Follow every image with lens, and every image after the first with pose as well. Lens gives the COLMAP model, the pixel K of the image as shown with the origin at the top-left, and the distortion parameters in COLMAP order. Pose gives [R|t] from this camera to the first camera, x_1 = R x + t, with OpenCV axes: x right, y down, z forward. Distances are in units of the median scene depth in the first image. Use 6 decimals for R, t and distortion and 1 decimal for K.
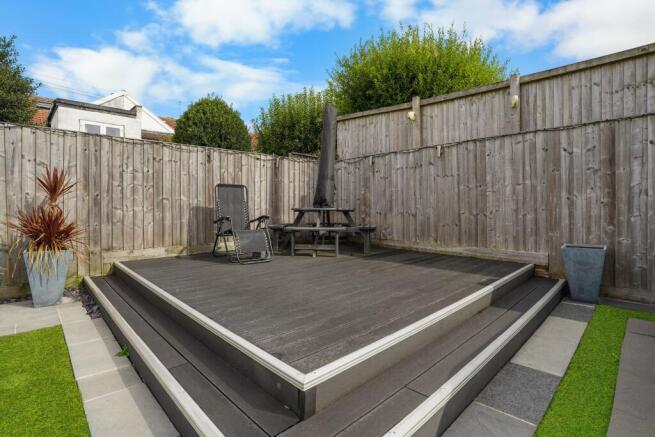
lens RADIAL K [[325.1, 0, 326.7], [0, 325.1, 206.9], [0, 0, 1]] dist [-0.062362, 0.026458]
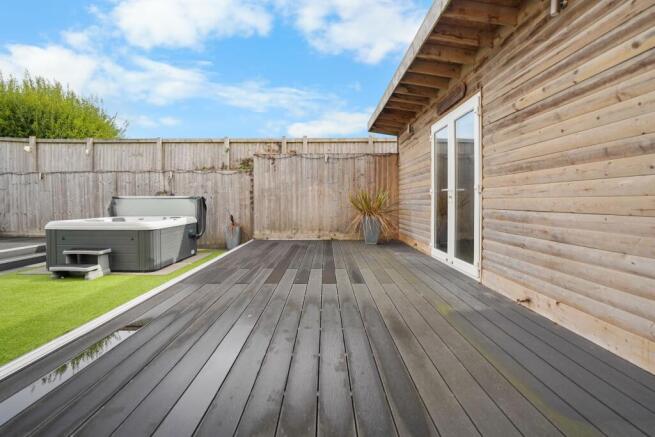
lens RADIAL K [[325.1, 0, 326.7], [0, 325.1, 206.9], [0, 0, 1]] dist [-0.062362, 0.026458]
pose [[0.698034, -0.018536, 0.715825, 0.216261], [0.005768, 0.999778, 0.020264, -0.036303], [-0.716041, -0.010016, 0.697986, -1.224142]]
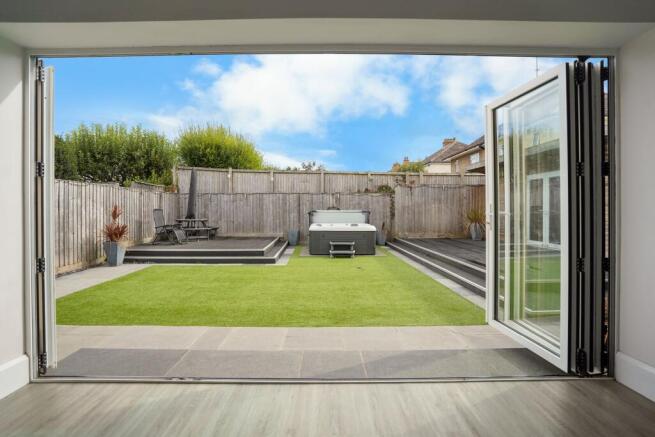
lens RADIAL K [[325.1, 0, 326.7], [0, 325.1, 206.9], [0, 0, 1]] dist [-0.062362, 0.026458]
pose [[0.675058, 0.002448, 0.737761, -1.068697], [0.000685, 0.999992, -0.003945, -0.077255], [-0.737764, 0.003168, 0.675051, -1.147496]]
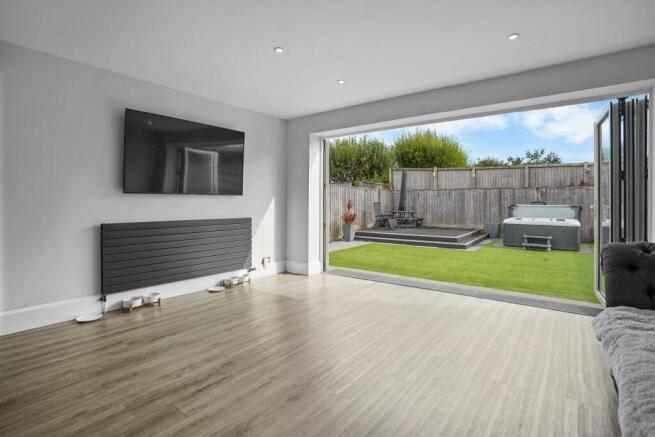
lens RADIAL K [[325.1, 0, 326.7], [0, 325.1, 206.9], [0, 0, 1]] dist [-0.062362, 0.026458]
pose [[0.984411, 0.000829, 0.175882, -1.184691], [-0.003580, 0.999876, 0.015328, -0.076220], [-0.175848, -0.015719, 0.984292, -1.580054]]
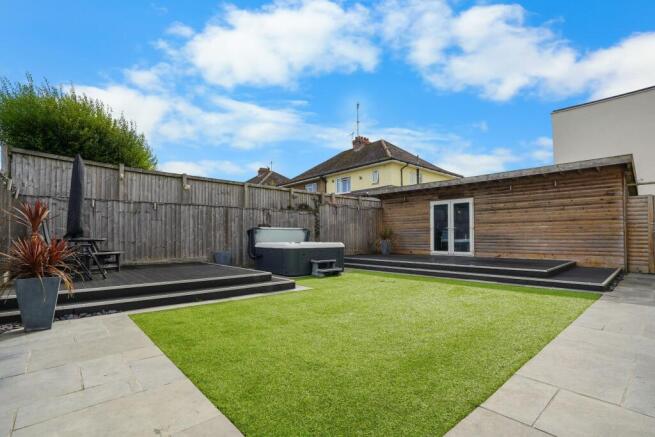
lens RADIAL K [[316.3, 0, 327.5], [0, 316.3, 218.5], [0, 0, 1]] dist [-0.039174, 0.000158]
pose [[0.036936, 0.053108, 0.997905, -1.326074], [0.003482, 0.998574, -0.053272, -0.009951], [-0.999312, 0.005442, 0.036698, -0.007644]]
